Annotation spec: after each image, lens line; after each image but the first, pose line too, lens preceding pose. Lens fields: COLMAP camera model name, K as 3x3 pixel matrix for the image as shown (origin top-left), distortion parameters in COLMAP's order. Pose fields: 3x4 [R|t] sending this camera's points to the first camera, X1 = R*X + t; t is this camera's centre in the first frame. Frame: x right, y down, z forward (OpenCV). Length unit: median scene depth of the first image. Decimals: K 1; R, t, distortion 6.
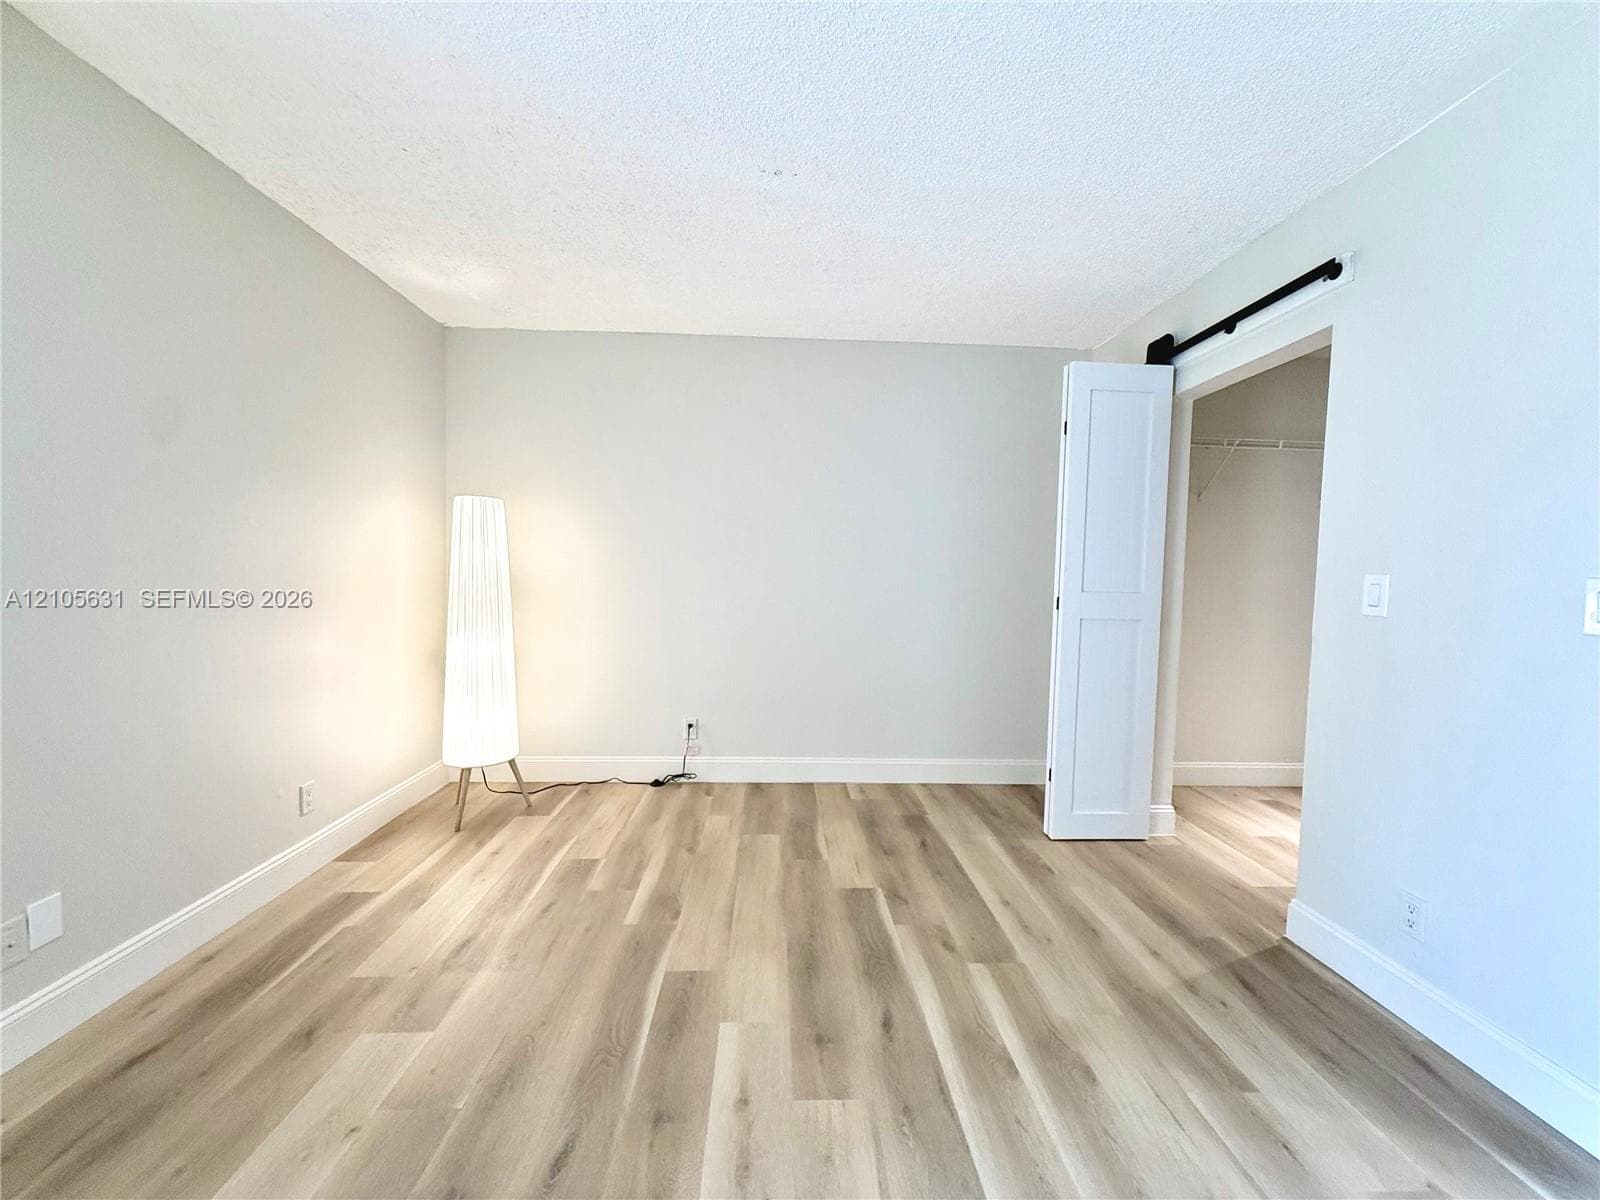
lens RADIAL K [[642.0, 0, 800.0], [0, 642.0, 600.0], [0, 0, 1]] dist [-0.001872, 0.000490]
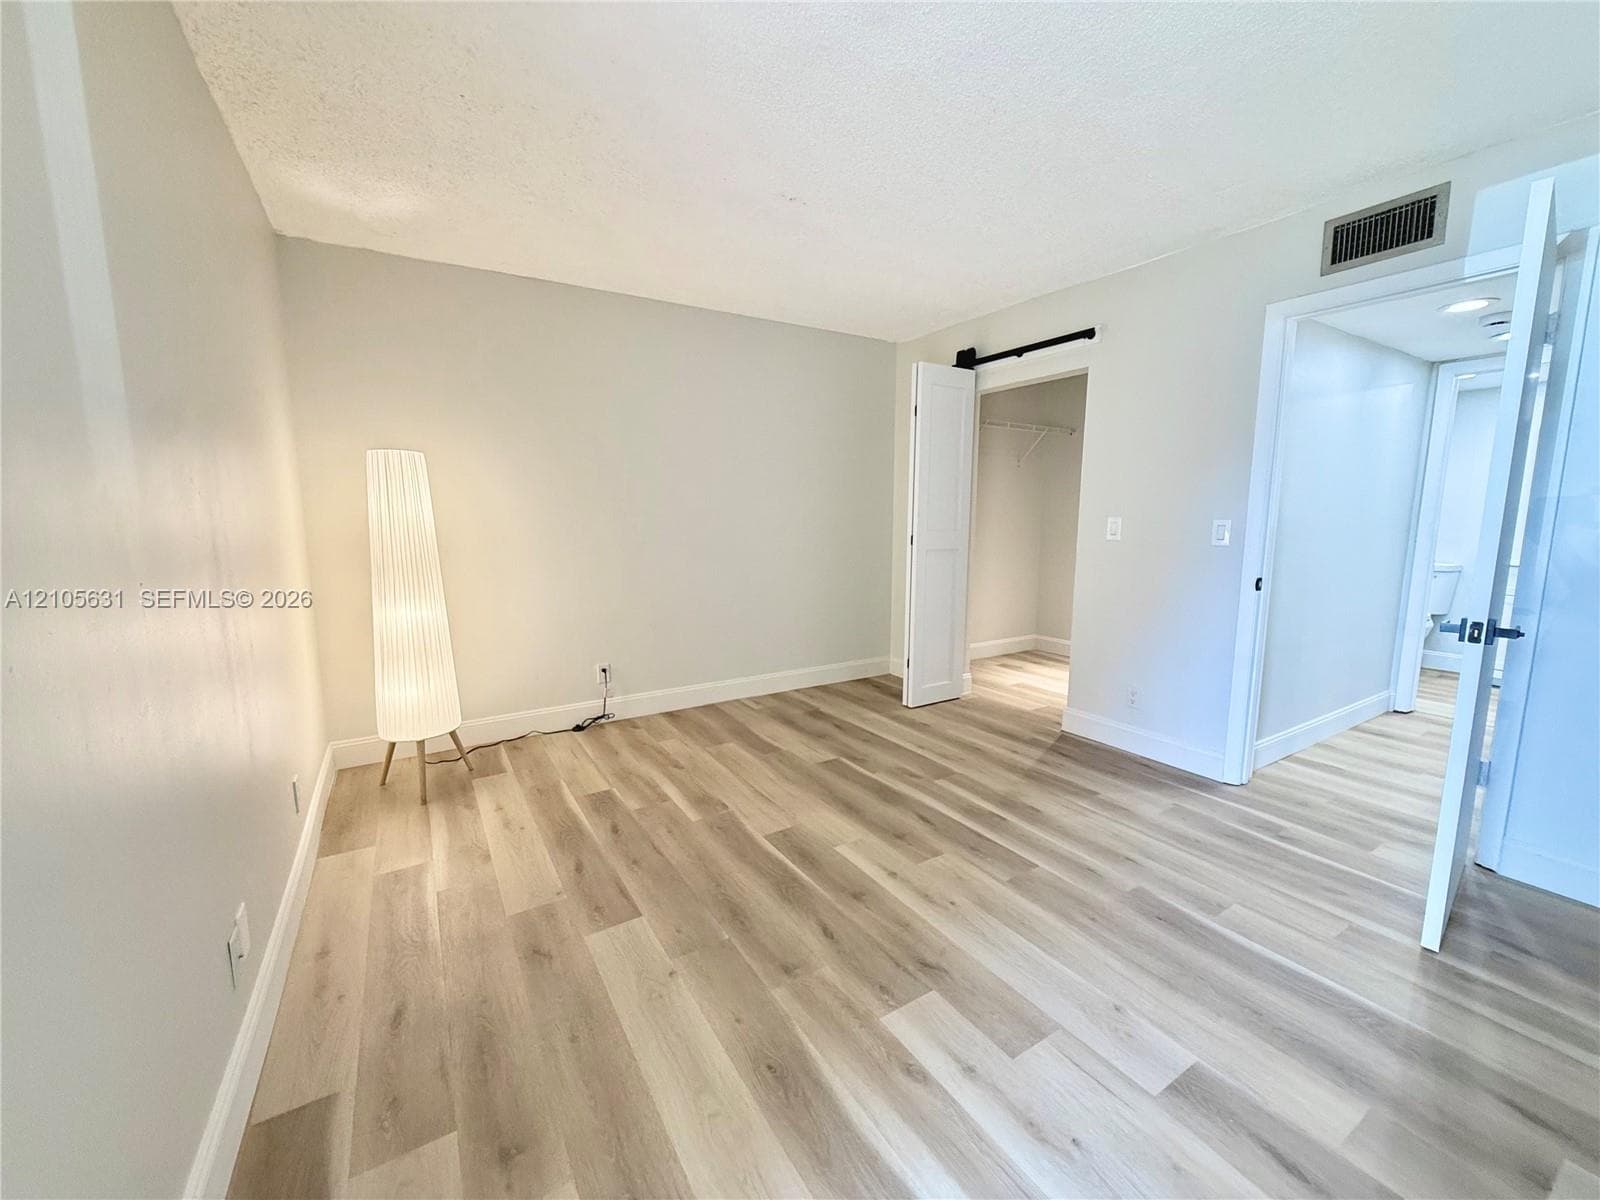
lens RADIAL K [[642.0, 0, 800.0], [0, 642.0, 600.0], [0, 0, 1]] dist [-0.001872, 0.000490]
pose [[0.871087, -0.088280, 0.483130, -0.510151], [0.042183, 0.993526, 0.105486, -0.023940], [-0.489315, -0.071507, 0.869171, -0.098429]]
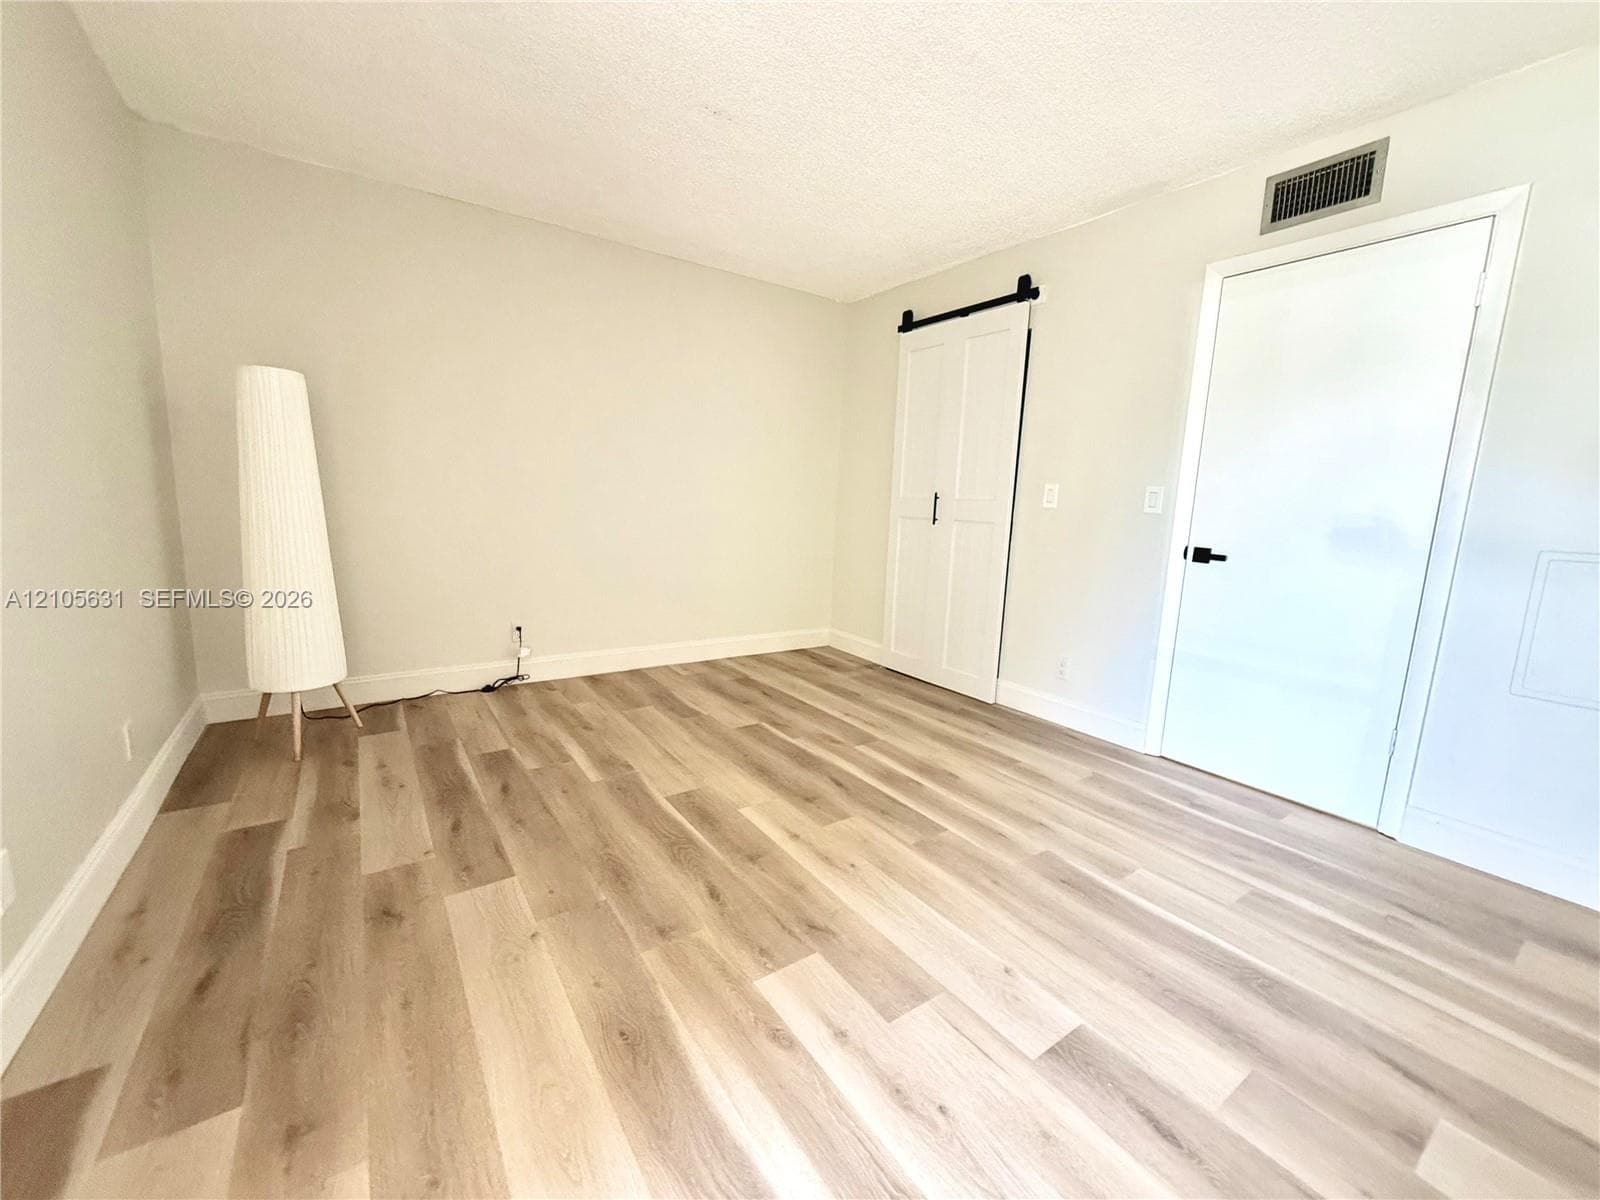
lens RADIAL K [[642.0, 0, 800.0], [0, 642.0, 600.0], [0, 0, 1]] dist [-0.001872, 0.000490]
pose [[0.844670, -0.072188, 0.530397, -0.427894], [0.004429, 0.991774, 0.127928, 0.032730], [-0.535269, -0.105708, 0.838041, -0.091794]]
